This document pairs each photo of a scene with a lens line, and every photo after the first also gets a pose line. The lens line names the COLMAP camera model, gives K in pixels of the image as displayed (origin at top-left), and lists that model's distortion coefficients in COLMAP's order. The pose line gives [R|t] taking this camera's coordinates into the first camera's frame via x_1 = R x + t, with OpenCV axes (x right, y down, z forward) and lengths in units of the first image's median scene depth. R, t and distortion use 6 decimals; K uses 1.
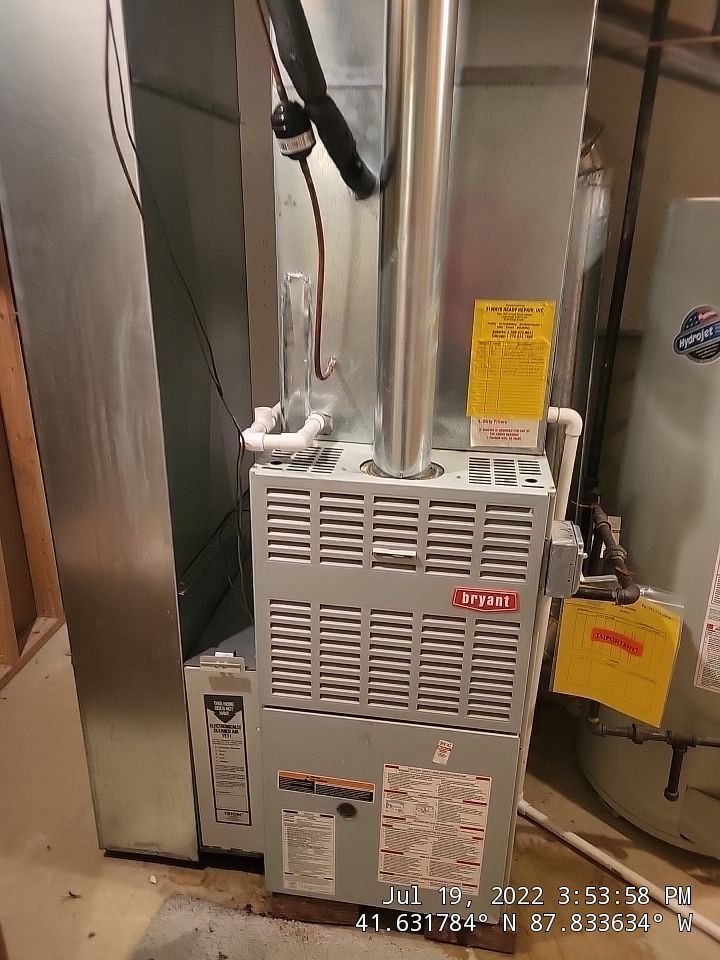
lens RADIAL K [[741.3, 0, 333.6], [0, 741.3, 474.5], [0, 0, 1]] dist [0.005683, 0.000009]
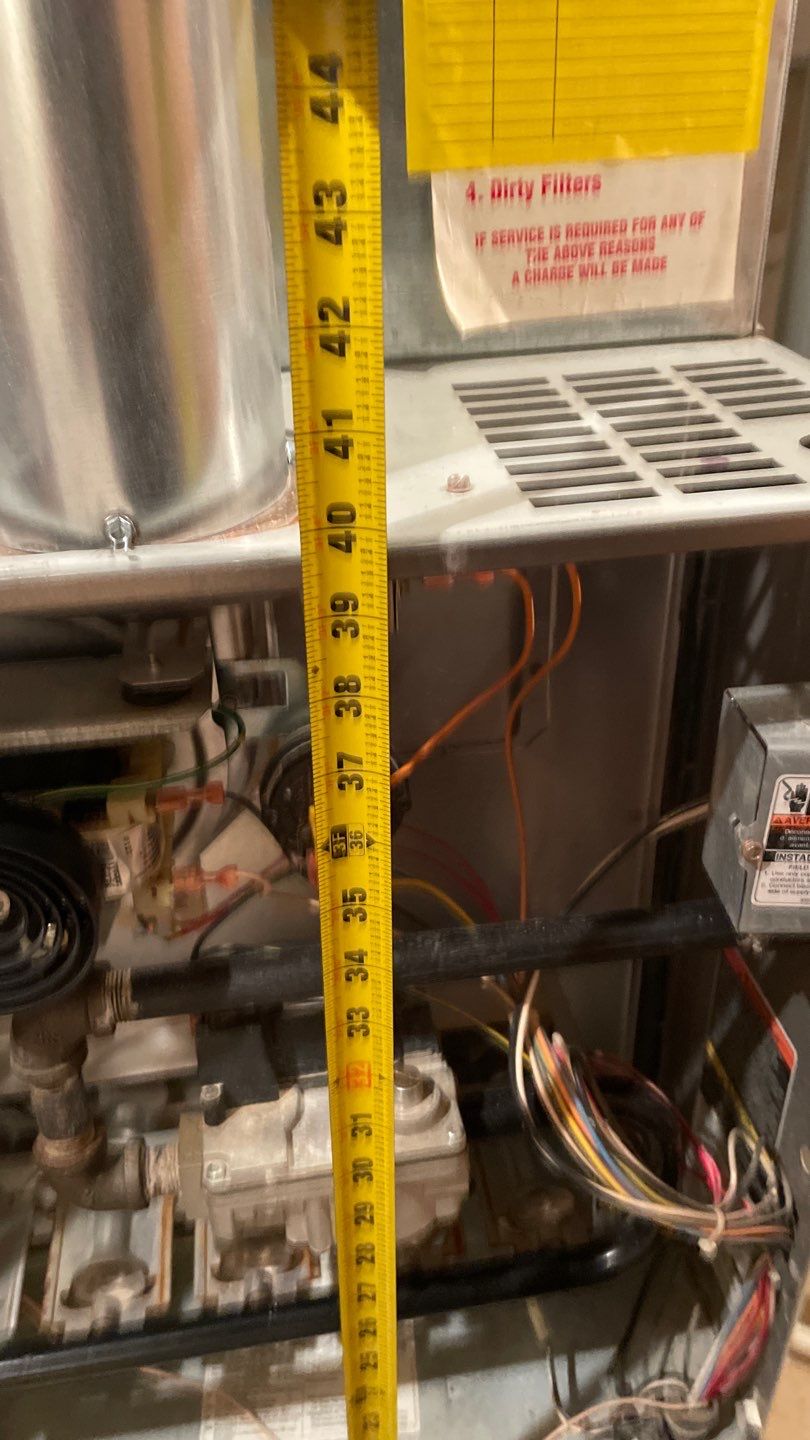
lens RADIAL K [[1115.3, 0, 403.9], [0, 1115.3, 717.4], [0, 0, 1]] dist [0.030467, -0.026419]
pose [[0.950177, -0.196722, 0.241795, 0.077652], [0.149039, 0.968004, 0.201882, 0.001823], [-0.273773, -0.155787, 0.949094, 0.703305]]
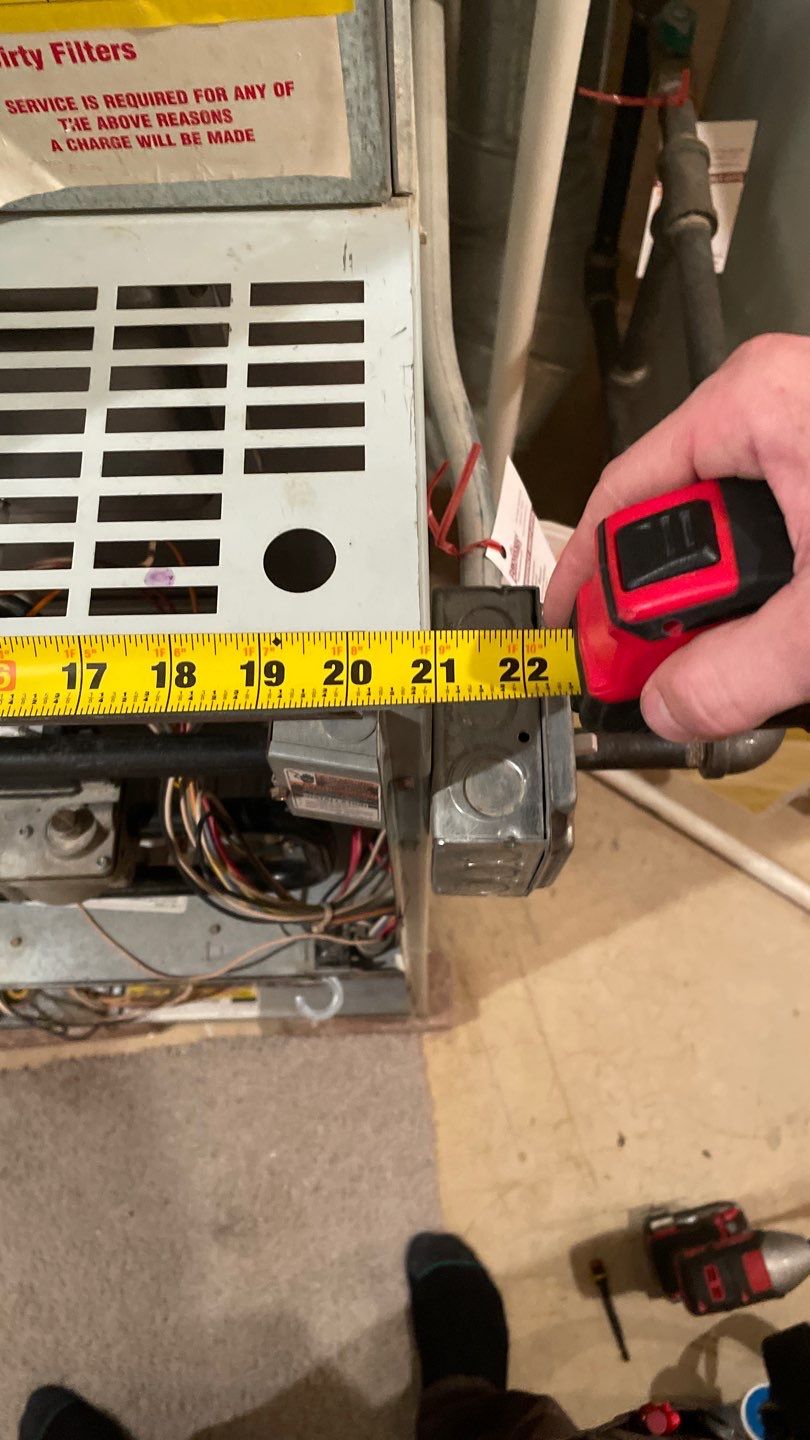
lens RADIAL K [[1115.3, 0, 403.3], [0, 1115.3, 728.5], [0, 0, 1]] dist [0.030467, -0.026419]
pose [[0.982397, -0.182479, 0.039963, 0.255598], [0.088186, 0.641626, 0.761931, -0.154505], [-0.164677, -0.744995, 0.646424, 0.743994]]
